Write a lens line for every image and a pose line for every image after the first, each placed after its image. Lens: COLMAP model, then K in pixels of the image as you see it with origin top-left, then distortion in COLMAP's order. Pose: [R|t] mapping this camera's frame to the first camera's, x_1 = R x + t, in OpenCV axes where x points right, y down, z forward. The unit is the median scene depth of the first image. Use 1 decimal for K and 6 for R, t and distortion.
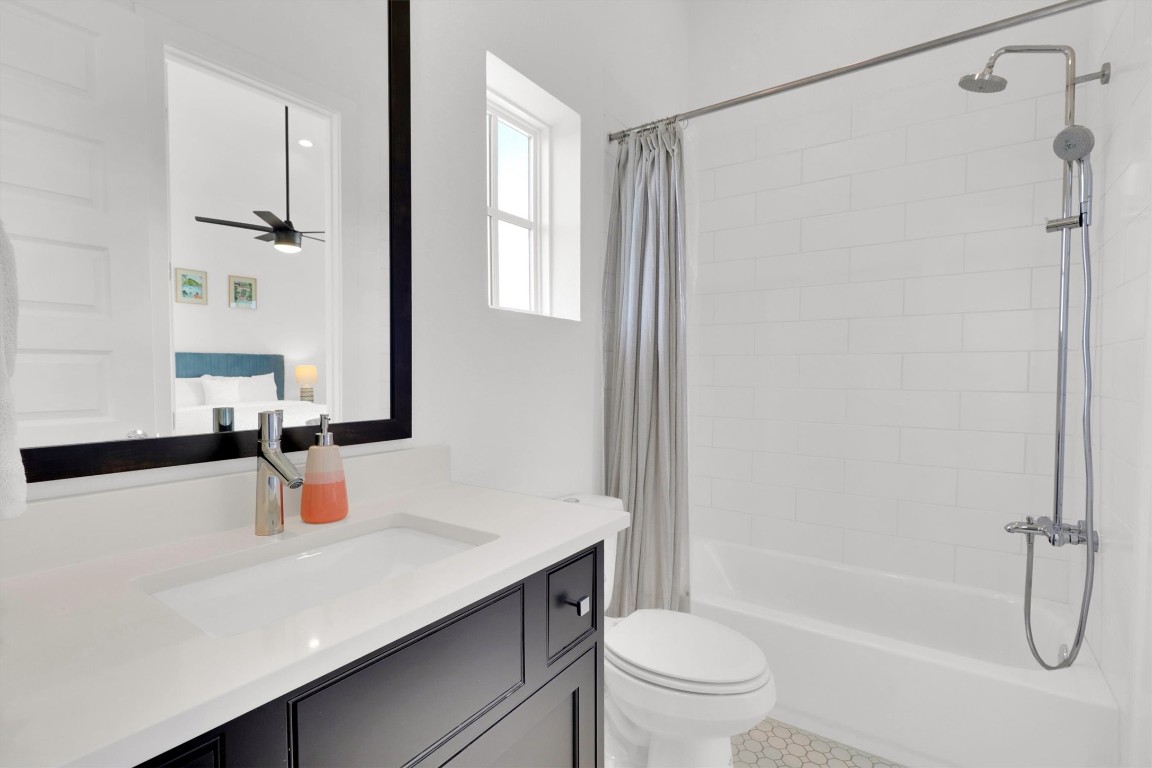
lens RADIAL K [[537.7, 0, 570.6], [0, 537.7, 365.0], [0, 0, 1]] dist [0.001063, 0.000110]
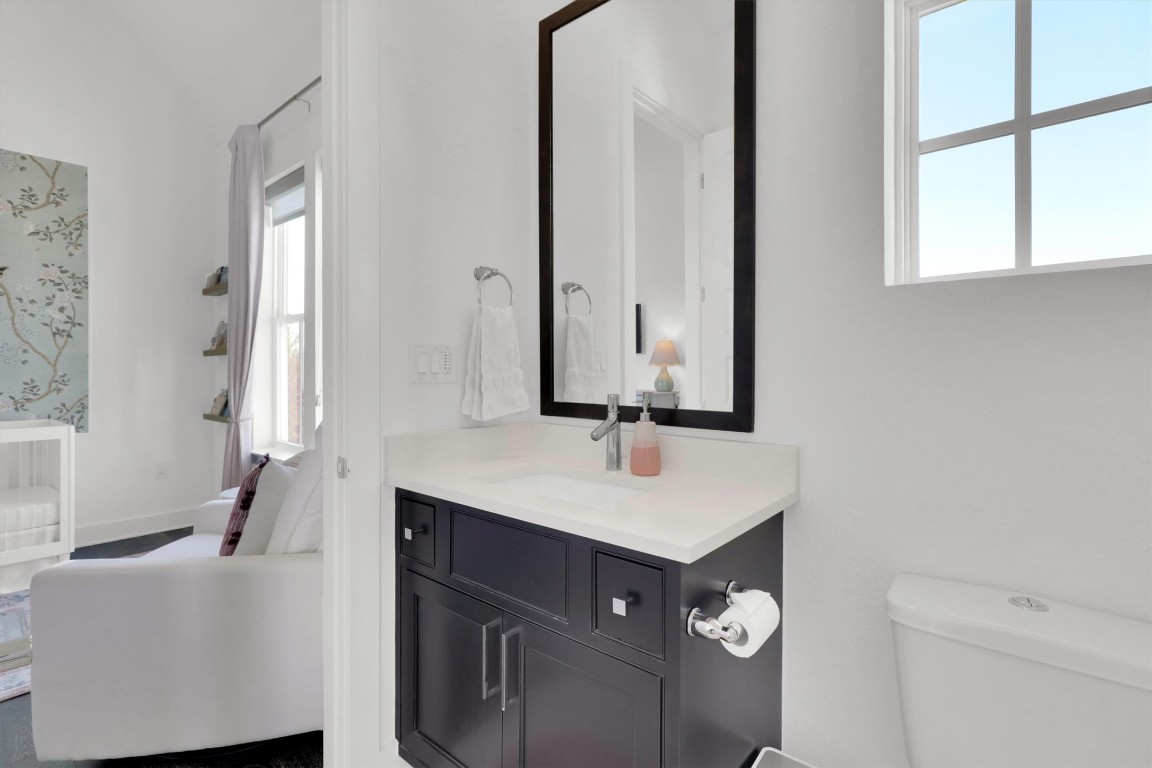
lens RADIAL K [[537.7, 0, 570.6], [0, 537.7, 365.0], [0, 0, 1]] dist [0.001063, 0.000110]
pose [[-0.099267, -0.001548, -0.995060, 0.935345], [0.019914, 0.999795, -0.003542, 0.000687], [0.994862, -0.020167, -0.099216, 0.914372]]
